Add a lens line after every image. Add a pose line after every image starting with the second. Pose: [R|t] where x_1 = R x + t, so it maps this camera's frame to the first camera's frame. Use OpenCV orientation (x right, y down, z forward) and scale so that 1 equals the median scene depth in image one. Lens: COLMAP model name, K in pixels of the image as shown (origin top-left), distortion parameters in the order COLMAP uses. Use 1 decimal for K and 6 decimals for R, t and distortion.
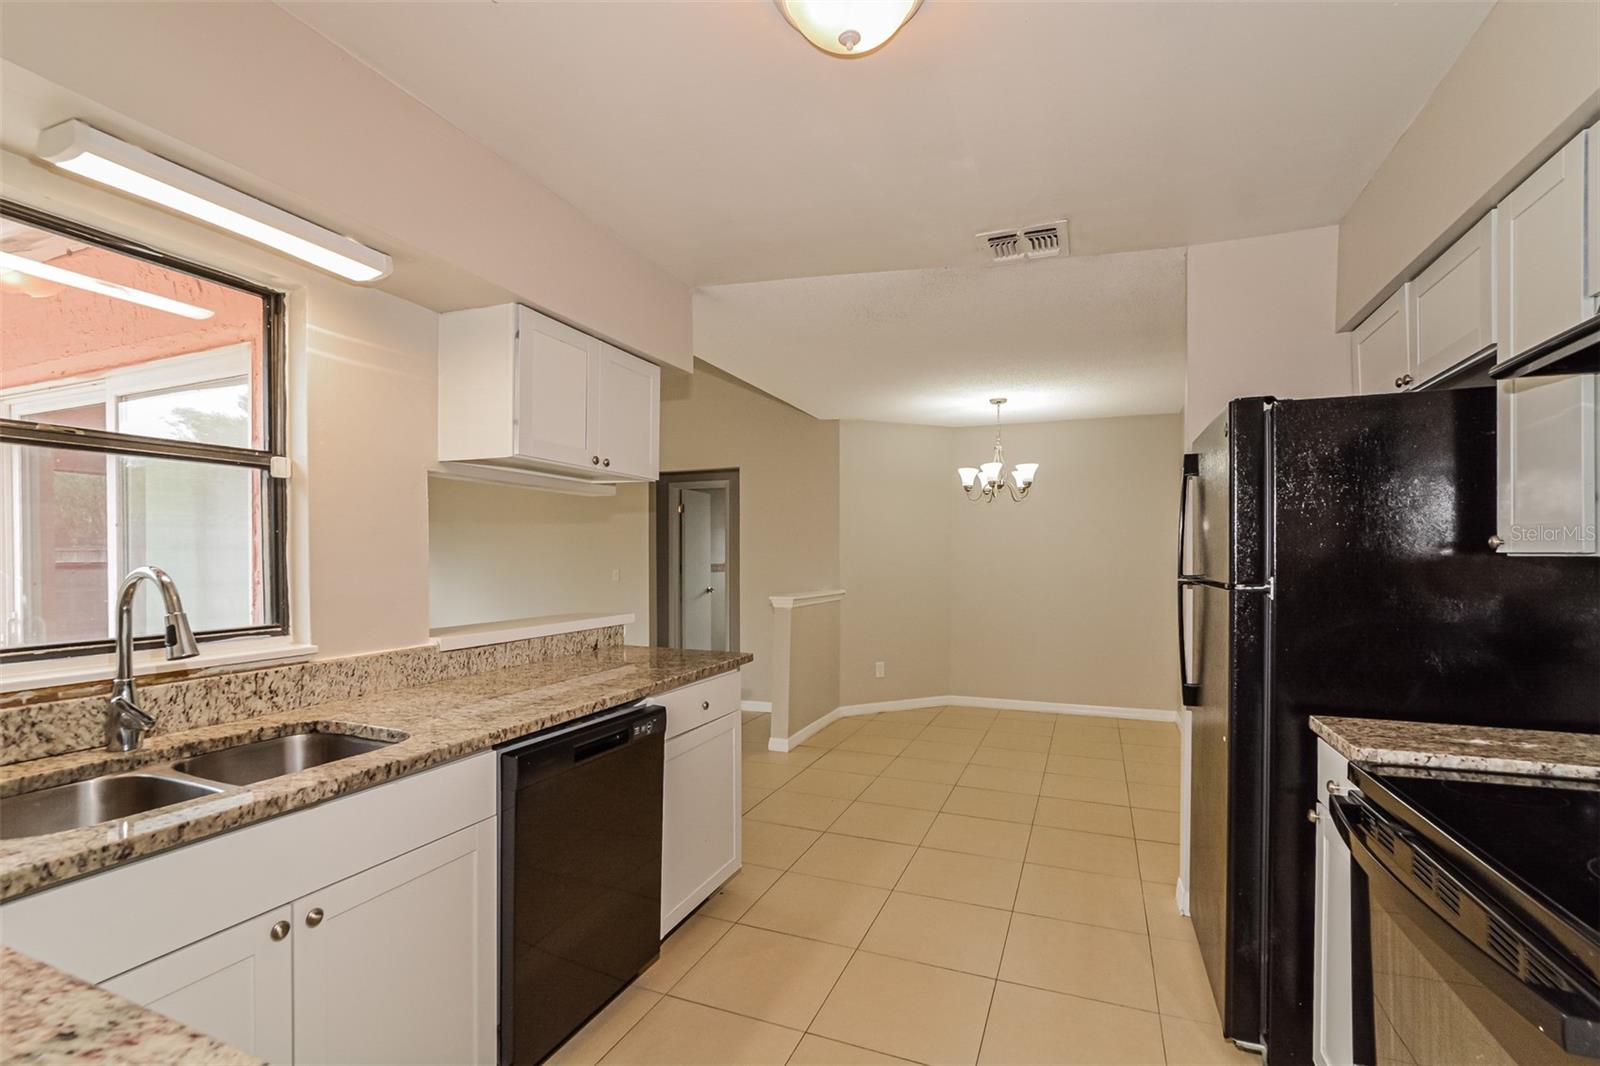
lens RADIAL K [[701.9, 0, 805.8], [0, 701.9, 561.0], [0, 0, 1]] dist [-0.001155, -0.000081]
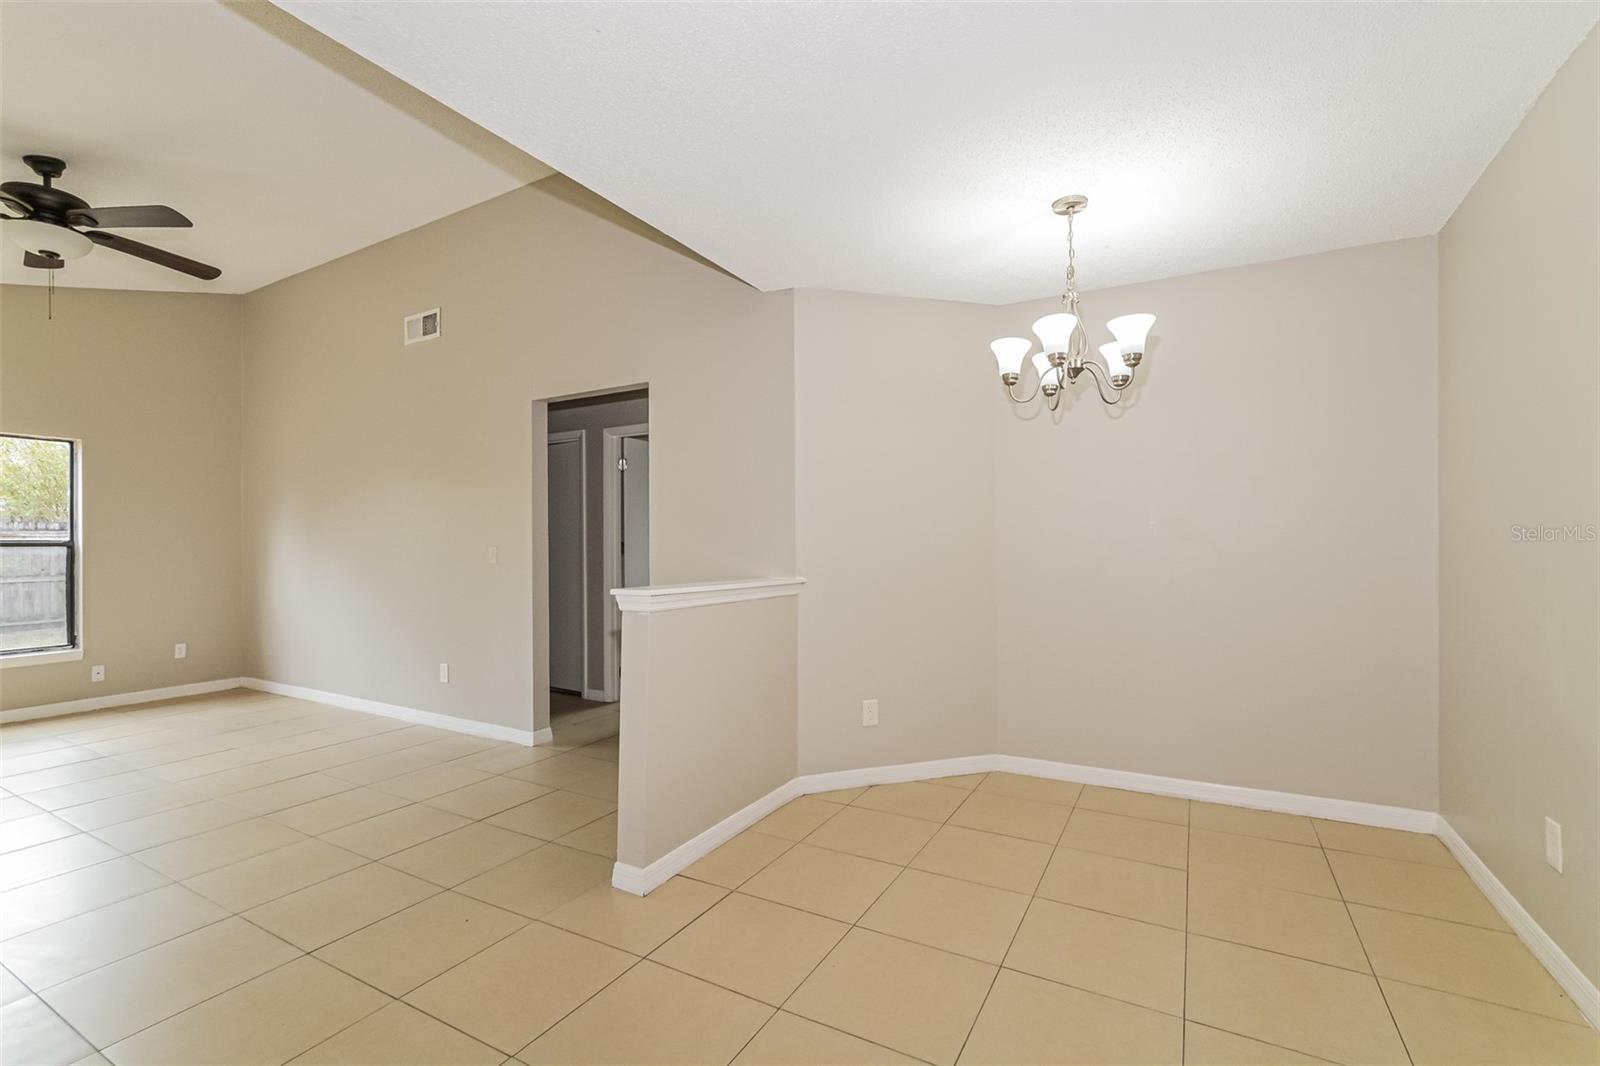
lens RADIAL K [[701.9, 0, 801.5], [0, 701.9, 537.5], [0, 0, 1]] dist [-0.001155, -0.000081]
pose [[0.992591, -0.006575, -0.121324, 0.124255], [0.004433, 0.999830, -0.017925, 0.018836], [0.121421, 0.017254, 0.992451, 0.417934]]
